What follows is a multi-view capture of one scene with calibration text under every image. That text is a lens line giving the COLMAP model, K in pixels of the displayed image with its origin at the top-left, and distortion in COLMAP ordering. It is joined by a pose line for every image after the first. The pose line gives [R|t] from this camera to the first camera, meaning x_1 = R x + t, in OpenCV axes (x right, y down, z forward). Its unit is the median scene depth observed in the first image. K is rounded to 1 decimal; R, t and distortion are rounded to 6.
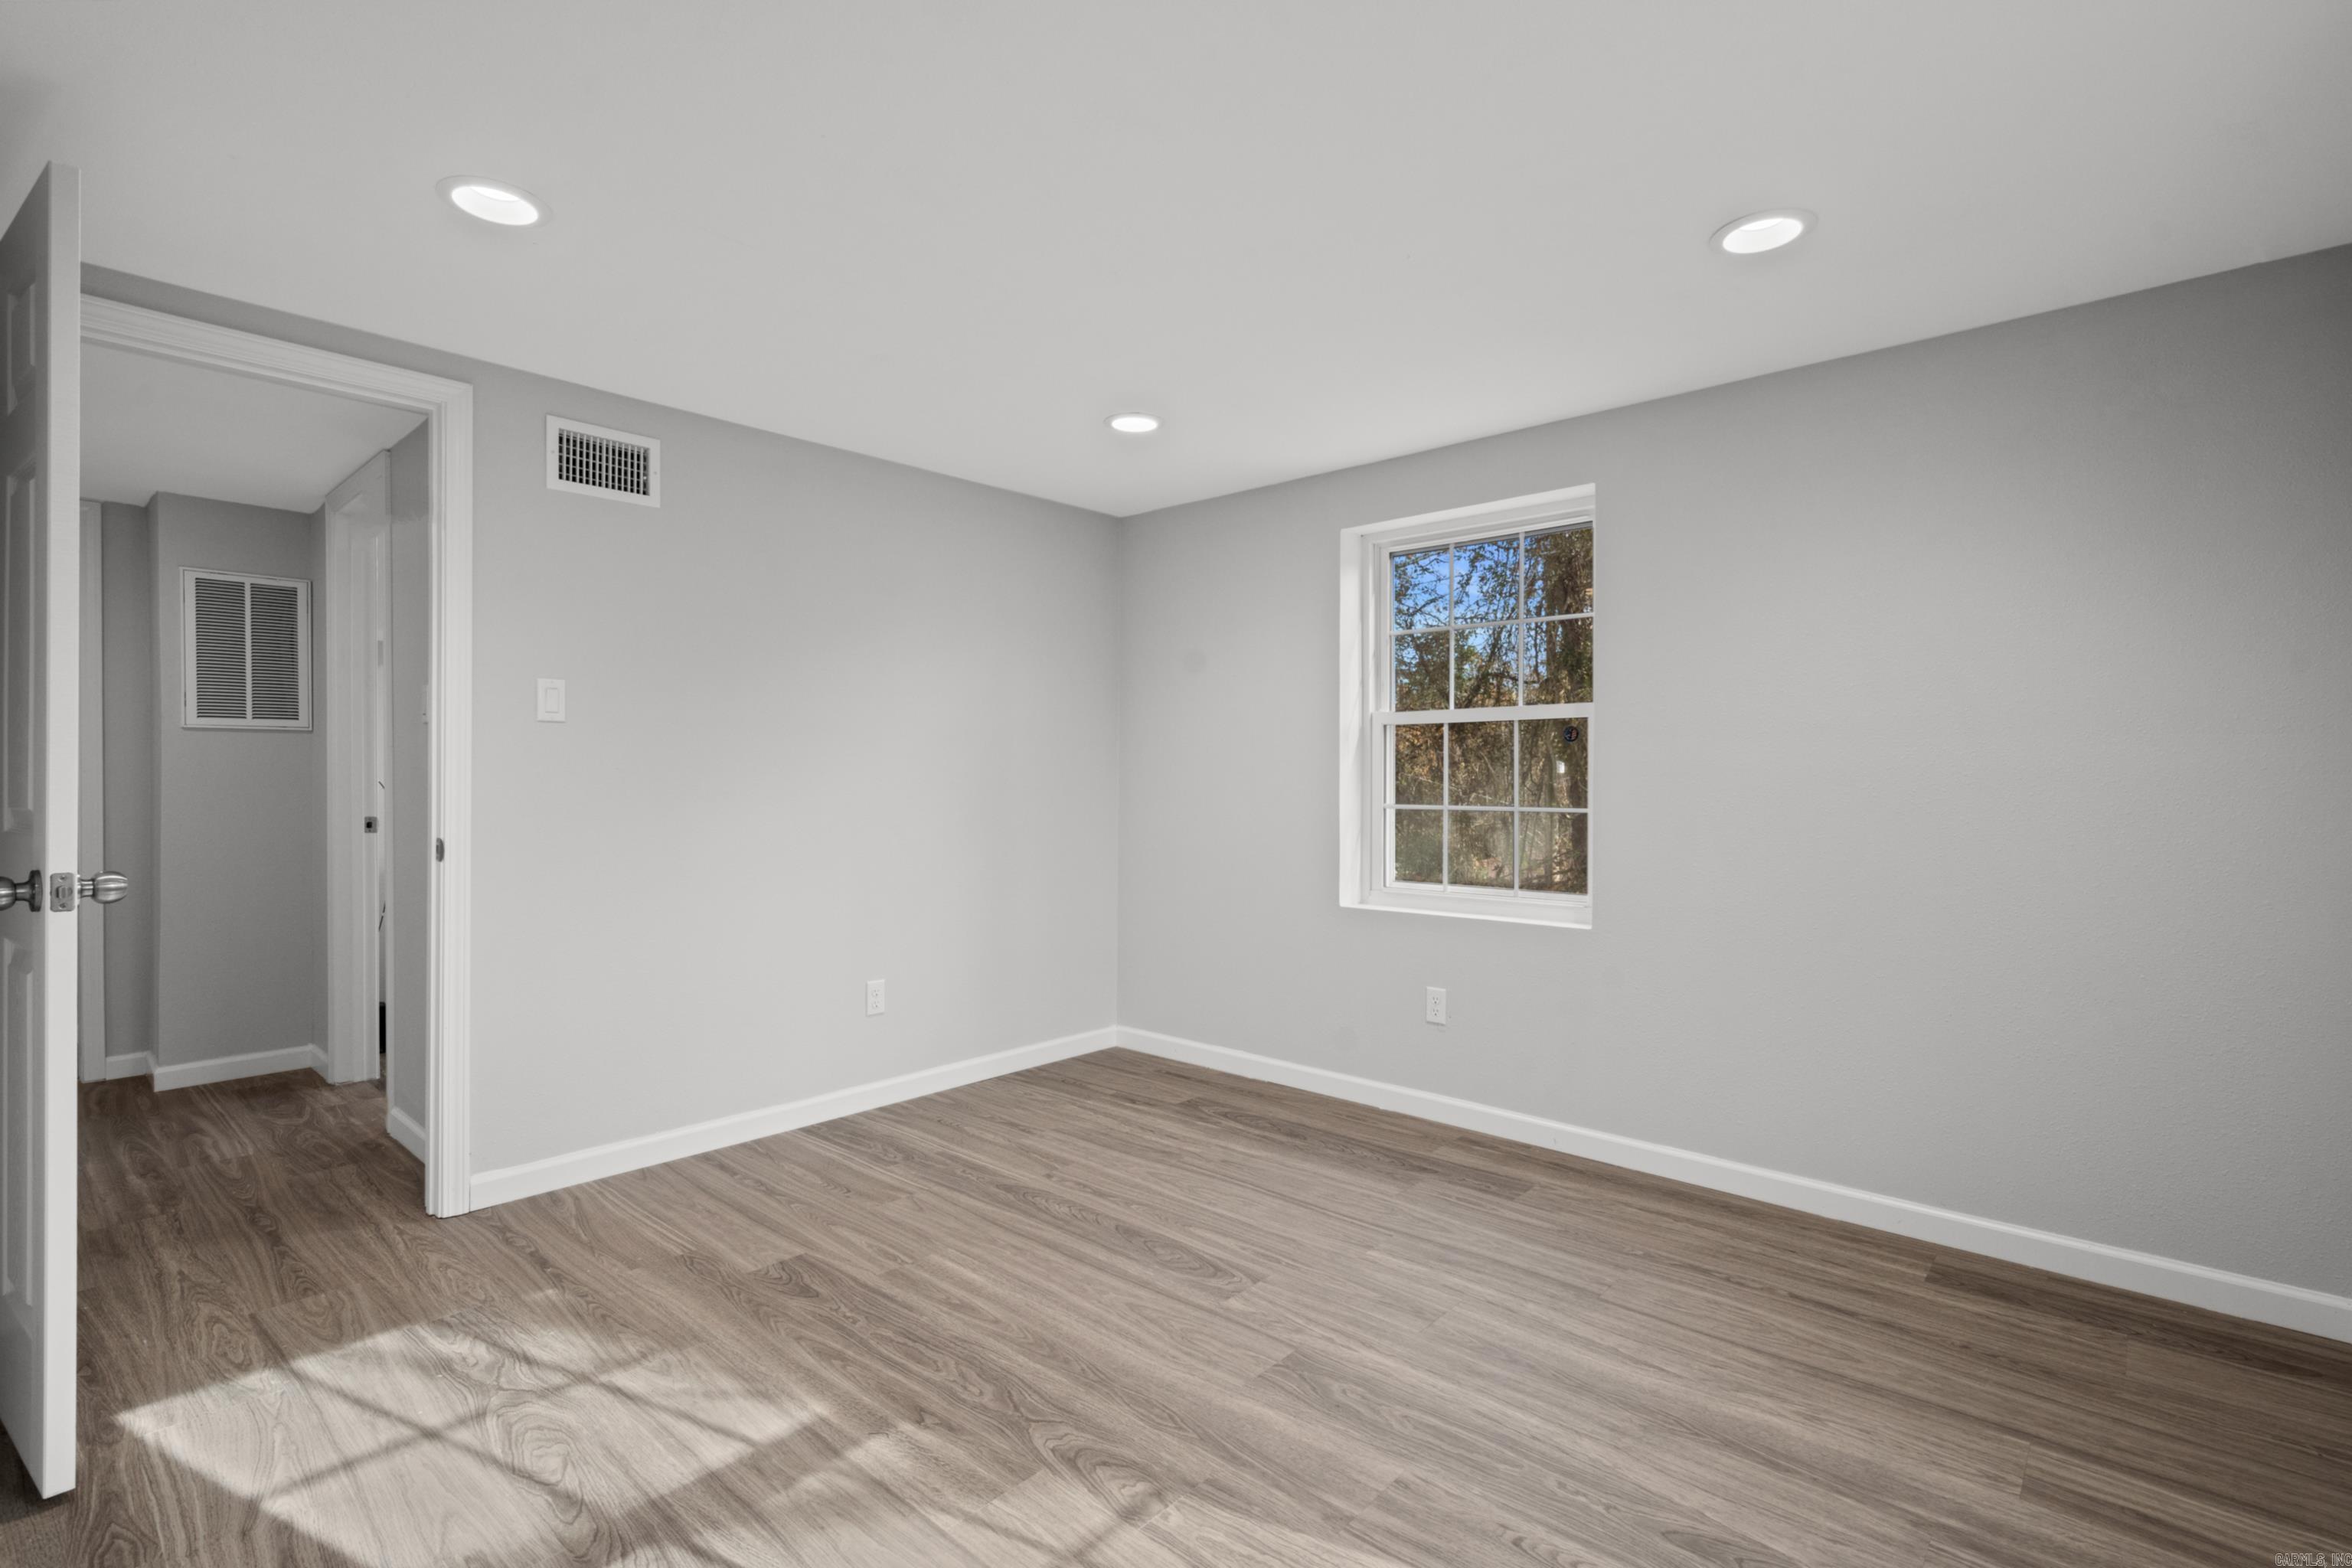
lens RADIAL K [[1071.4, 0, 1166.6], [0, 1071.4, 795.4], [0, 0, 1]] dist [0.002782, 0.000601]
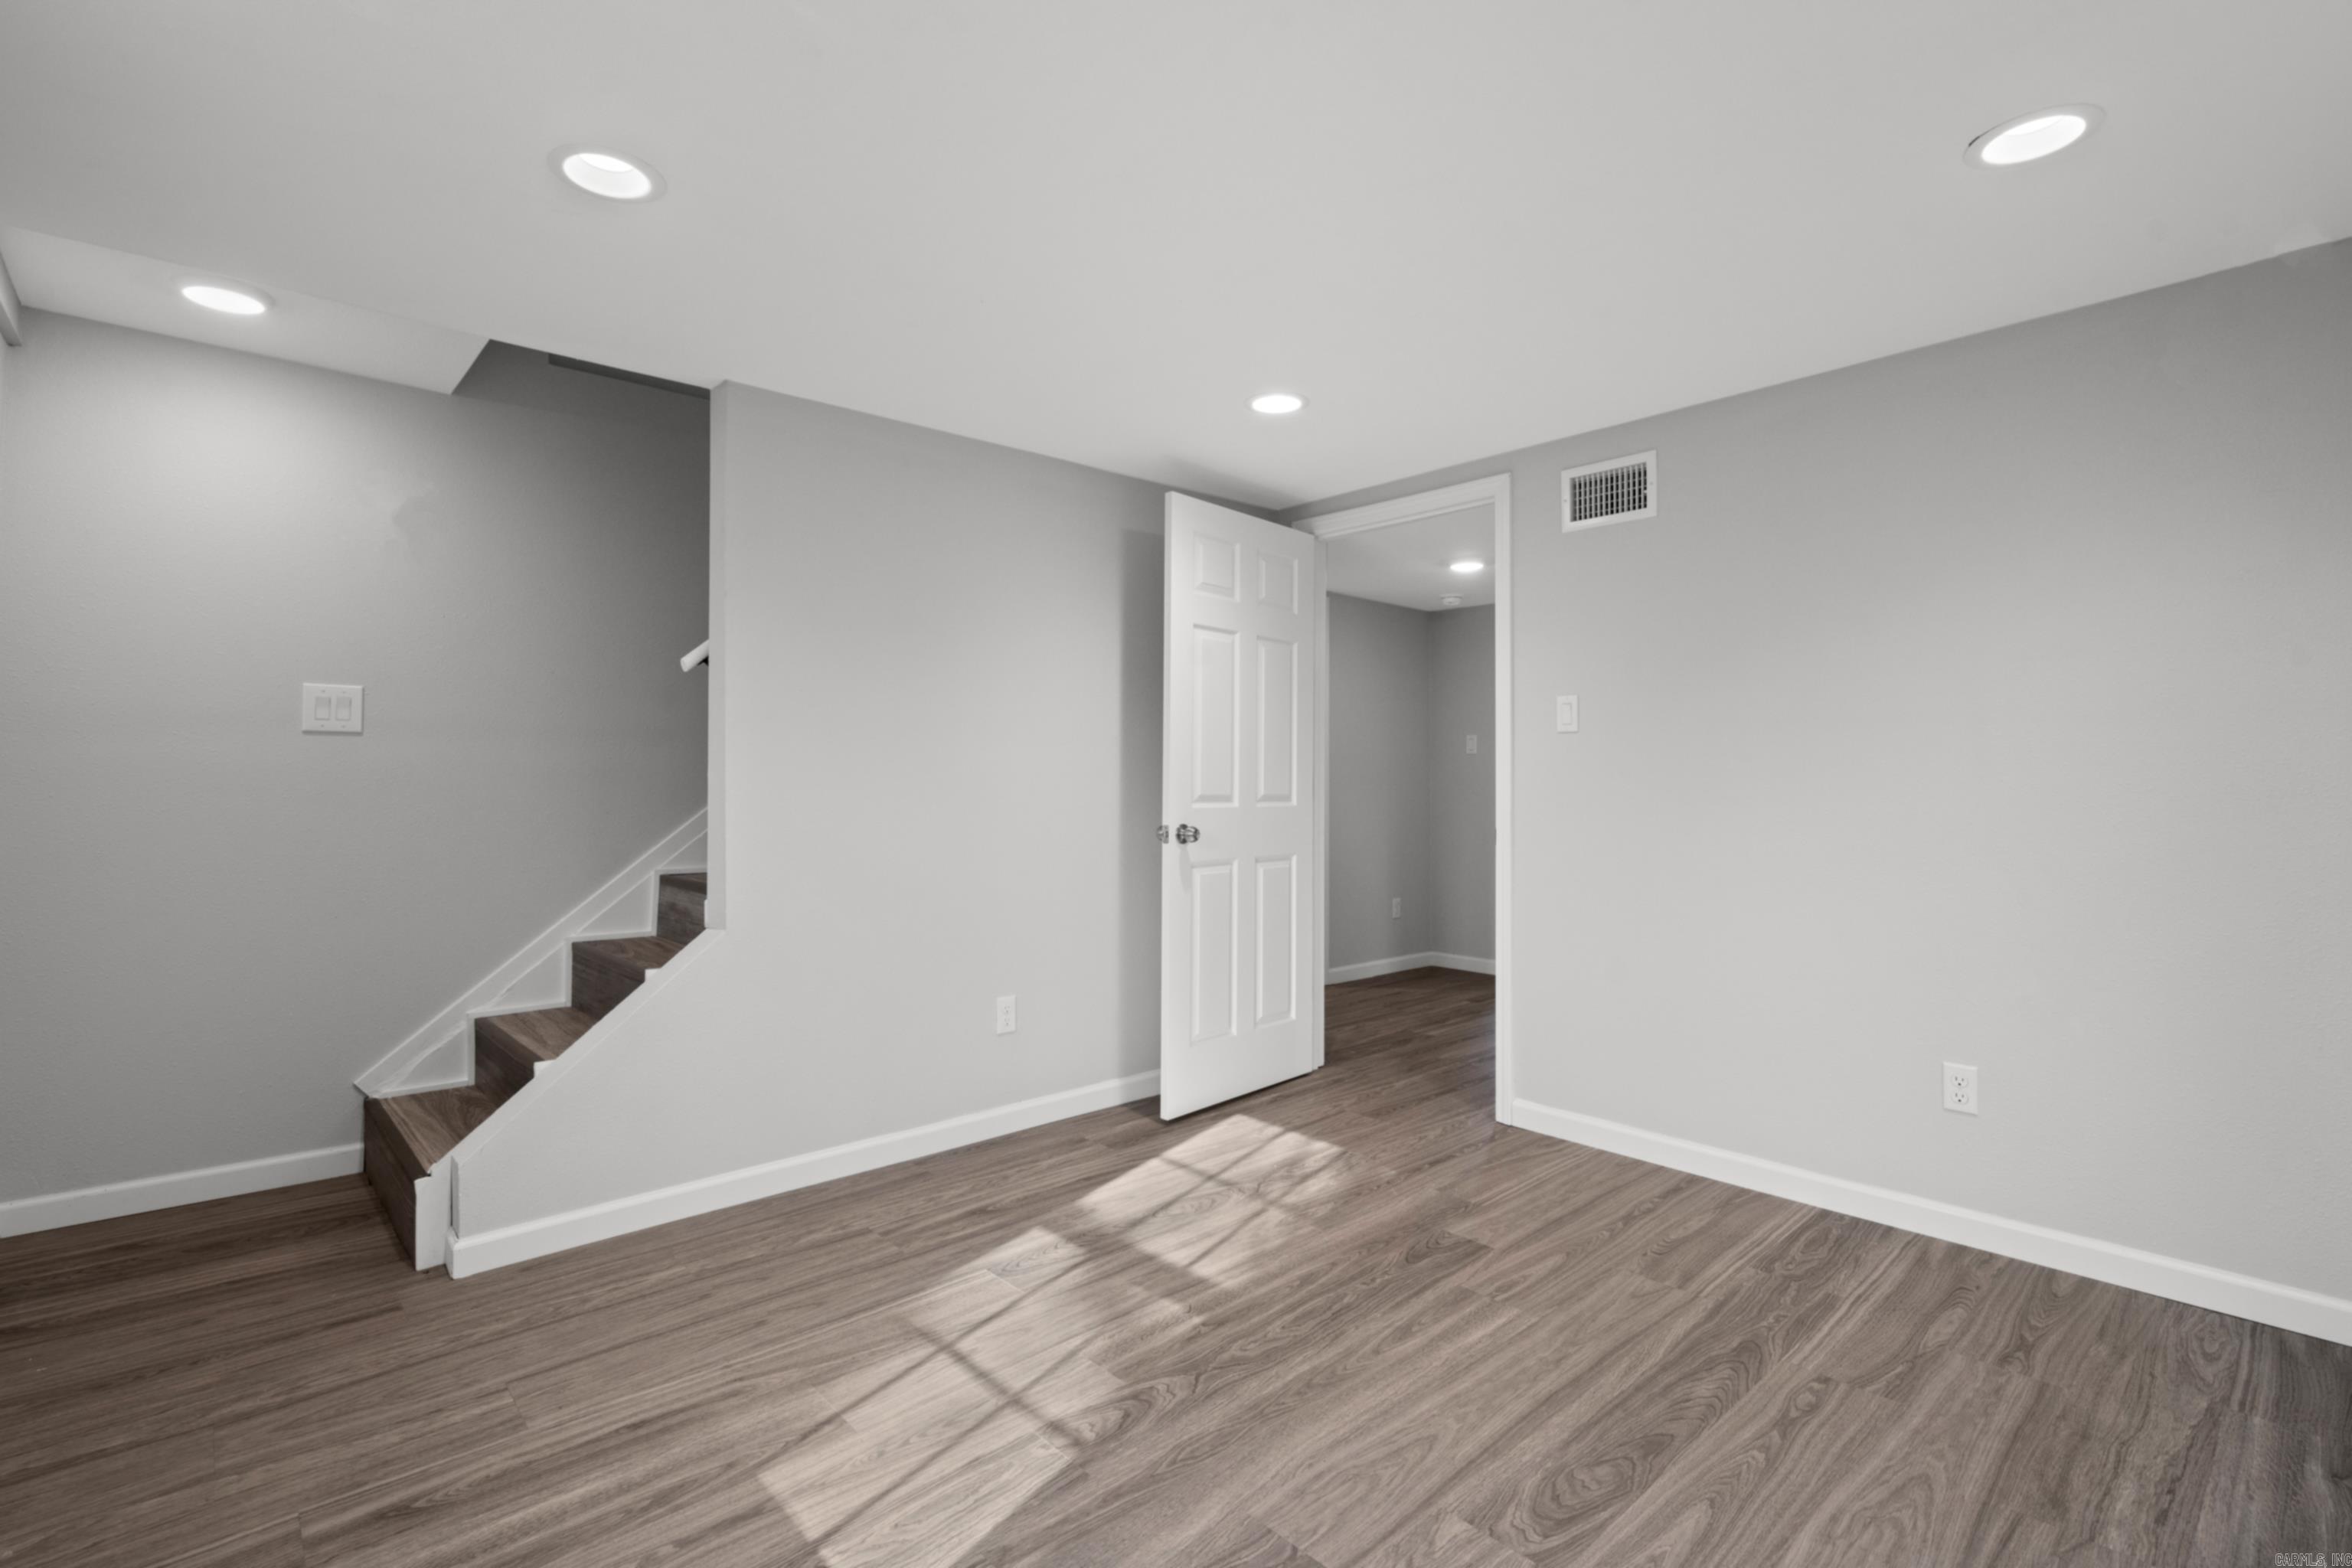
lens RADIAL K [[1058.4, 0, 1176.0], [0, 1058.4, 784.0], [0, 0, 1]] dist [0.000793, 0.000090]
pose [[-0.078026, 0.000694, -0.996951, 0.713010], [-0.017109, 0.999852, 0.002035, -0.010526], [0.996804, 0.017215, -0.078003, 0.800473]]
